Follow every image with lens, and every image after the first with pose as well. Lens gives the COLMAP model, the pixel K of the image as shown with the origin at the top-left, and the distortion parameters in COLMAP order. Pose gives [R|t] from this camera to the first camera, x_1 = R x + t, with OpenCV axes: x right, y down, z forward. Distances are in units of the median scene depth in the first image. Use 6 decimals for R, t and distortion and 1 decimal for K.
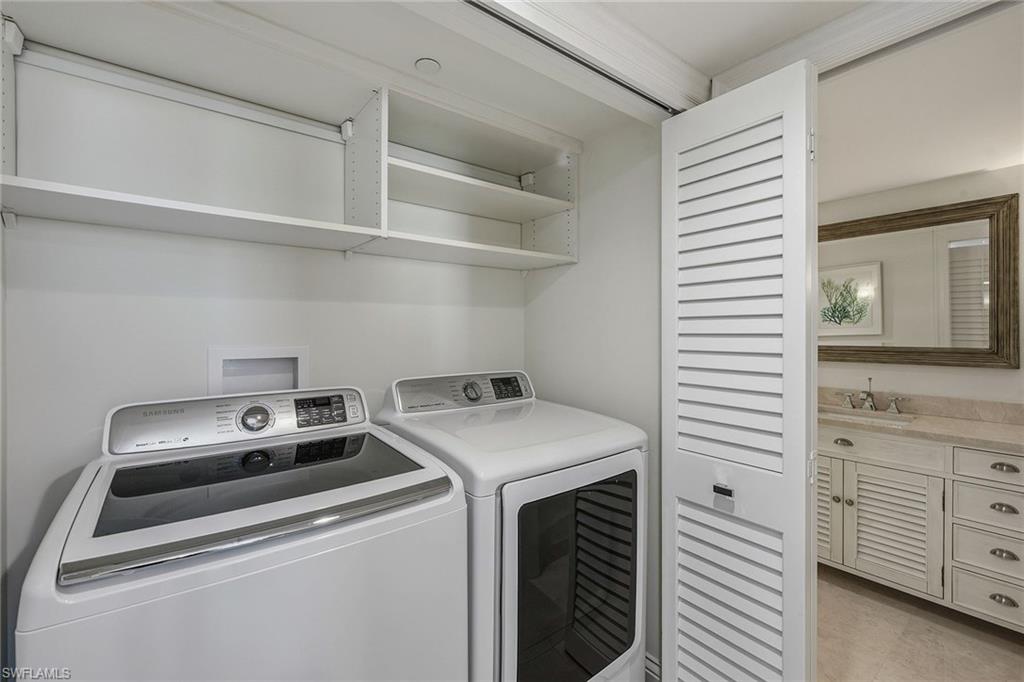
lens RADIAL K [[444.3, 0, 500.2], [0, 444.3, 330.6], [0, 0, 1]] dist [-0.001160, 0.000026]
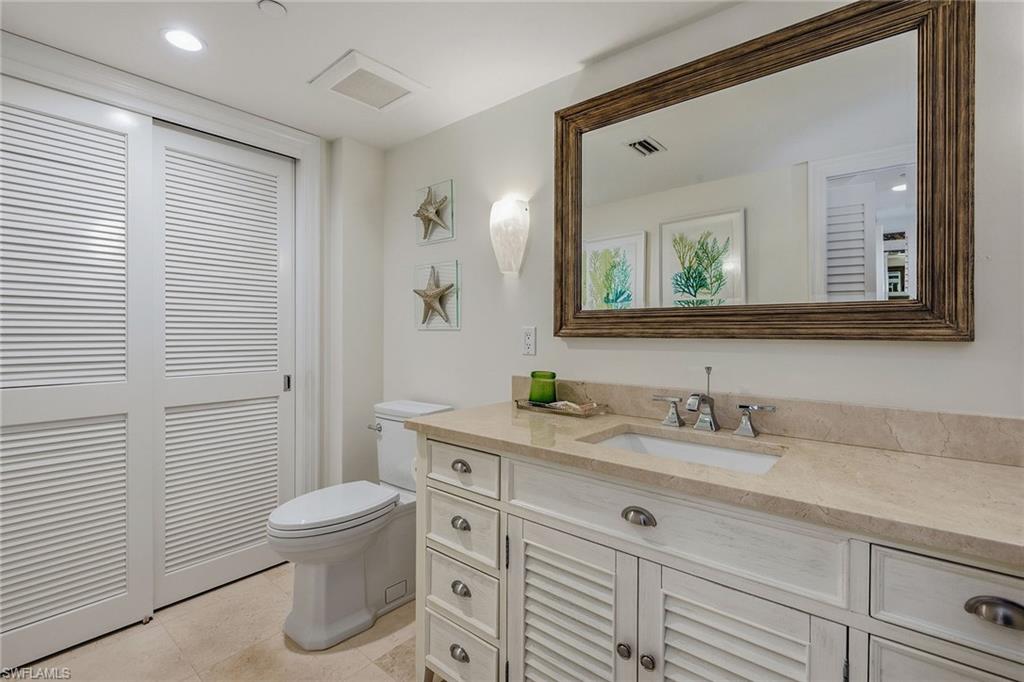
lens RADIAL K [[461.3, 0, 506.6], [0, 461.3, 329.3], [0, 0, 1]] dist [-0.000973, -0.000878]
pose [[0.978266, 0.005990, 0.207269, 0.555684], [-0.005679, 0.999982, -0.002096, 0.073531], [-0.207278, 0.000873, 0.978282, 0.592607]]
